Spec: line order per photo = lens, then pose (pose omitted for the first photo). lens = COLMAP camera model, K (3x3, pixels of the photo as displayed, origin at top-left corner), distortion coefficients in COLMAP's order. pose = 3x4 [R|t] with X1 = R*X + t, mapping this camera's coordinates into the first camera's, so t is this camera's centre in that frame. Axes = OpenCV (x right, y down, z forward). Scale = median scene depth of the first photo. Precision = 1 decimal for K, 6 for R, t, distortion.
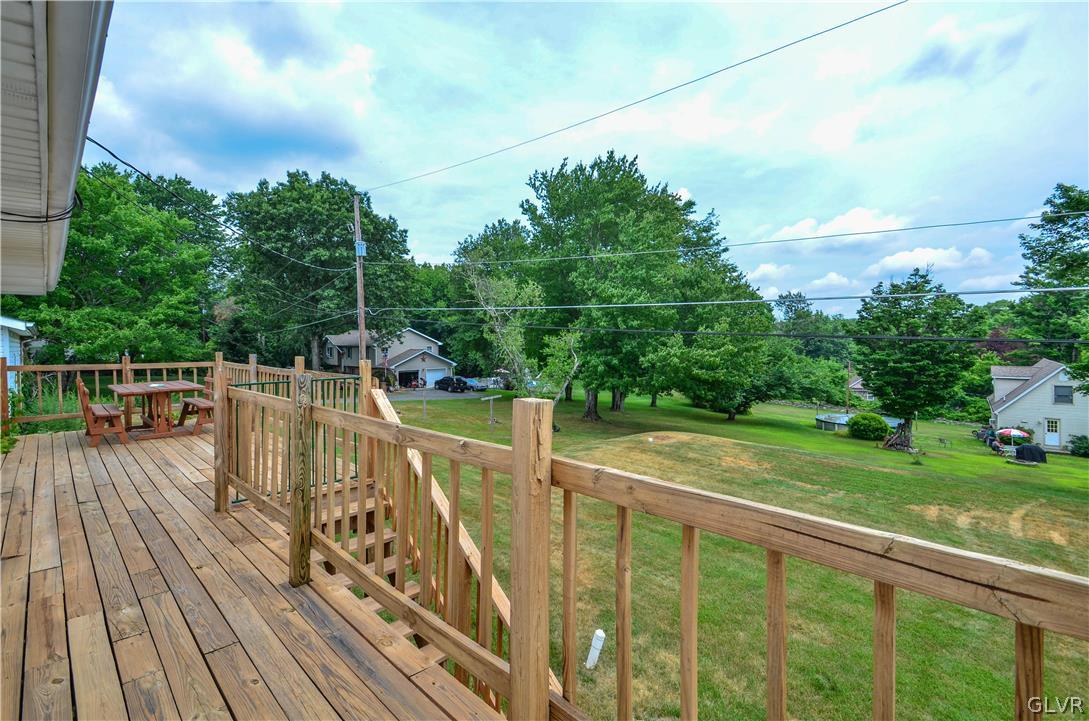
lens RADIAL K [[482.3, 0, 535.5], [0, 482.3, 349.9], [0, 0, 1]] dist [0.014375, -0.010720]
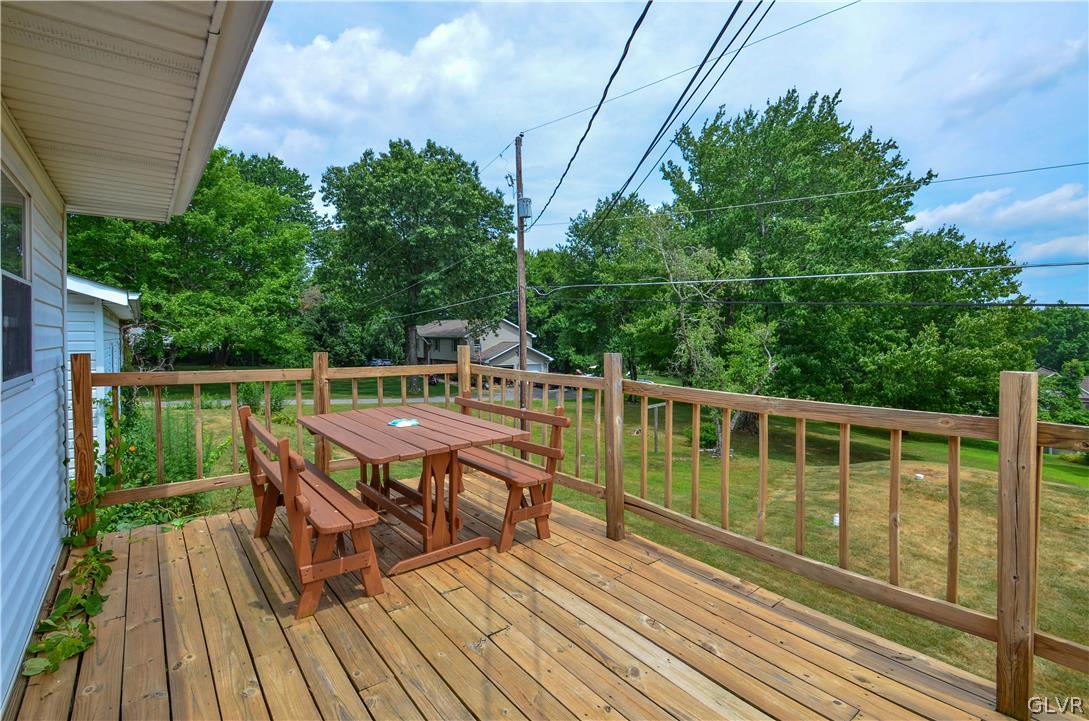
lens RADIAL K [[510.7, 0, 537.5], [0, 510.7, 346.0], [0, 0, 1]] dist [0.022986, 0.000342]
pose [[0.990382, 0.014396, -0.137607, -0.114647], [-0.013726, 0.999889, 0.005818, 0.000114], [0.137675, -0.003874, 0.990470, 0.107332]]
